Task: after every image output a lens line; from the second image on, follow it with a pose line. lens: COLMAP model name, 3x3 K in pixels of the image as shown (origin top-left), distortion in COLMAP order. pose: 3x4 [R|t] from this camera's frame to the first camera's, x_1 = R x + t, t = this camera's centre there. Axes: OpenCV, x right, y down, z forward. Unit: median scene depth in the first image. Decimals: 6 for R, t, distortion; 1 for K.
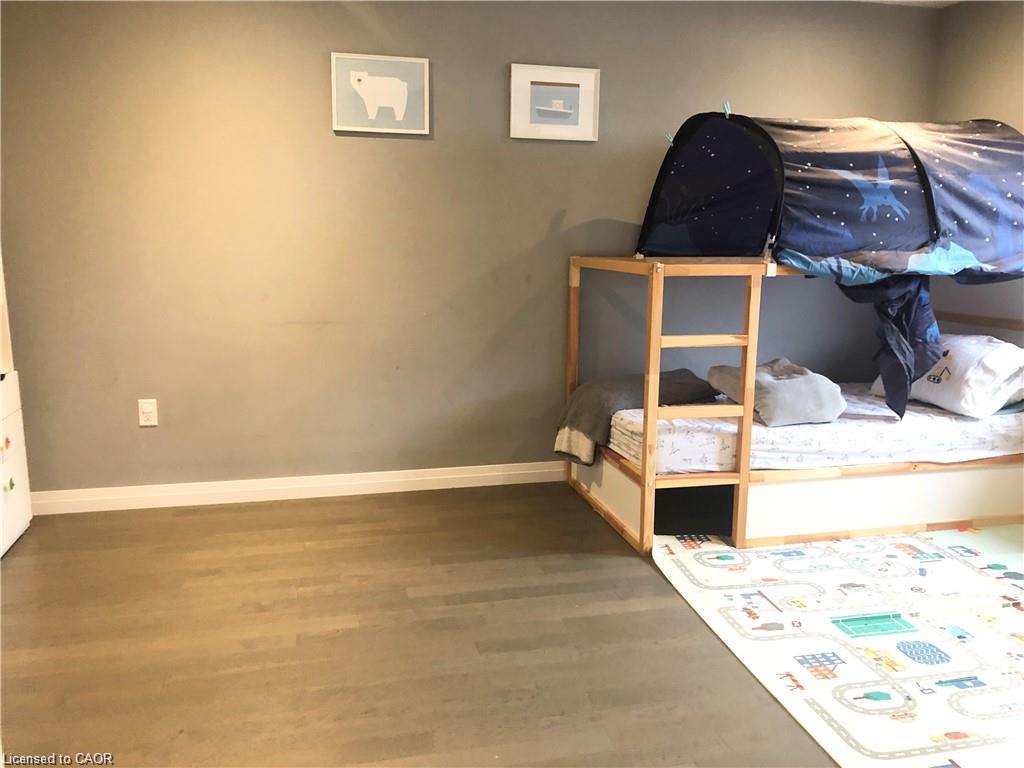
lens RADIAL K [[834.4, 0, 512.8], [0, 834.4, 385.6], [0, 0, 1]] dist [0.042151, -0.057253]
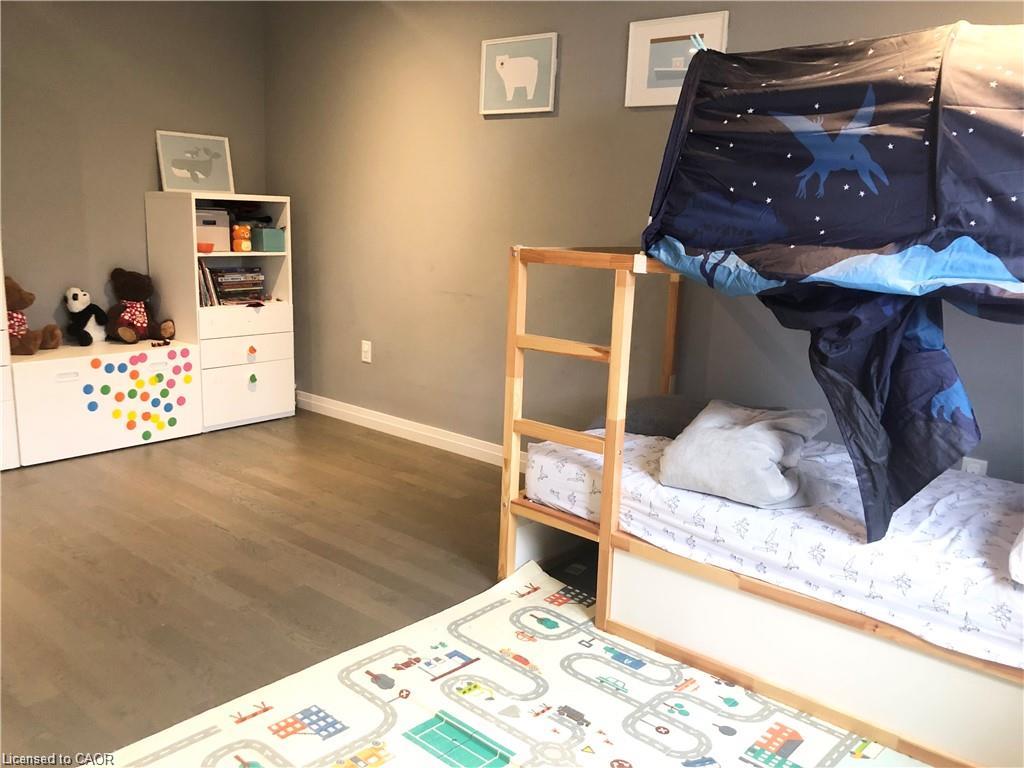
lens RADIAL K [[834.4, 0, 541.6], [0, 834.4, 398.0], [0, 0, 1]] dist [0.042151, -0.057253]
pose [[0.594487, 0.185738, -0.782359, 0.807853], [-0.180120, 0.978992, 0.095553, -0.075038], [0.783672, 0.084114, 0.615454, 0.479591]]
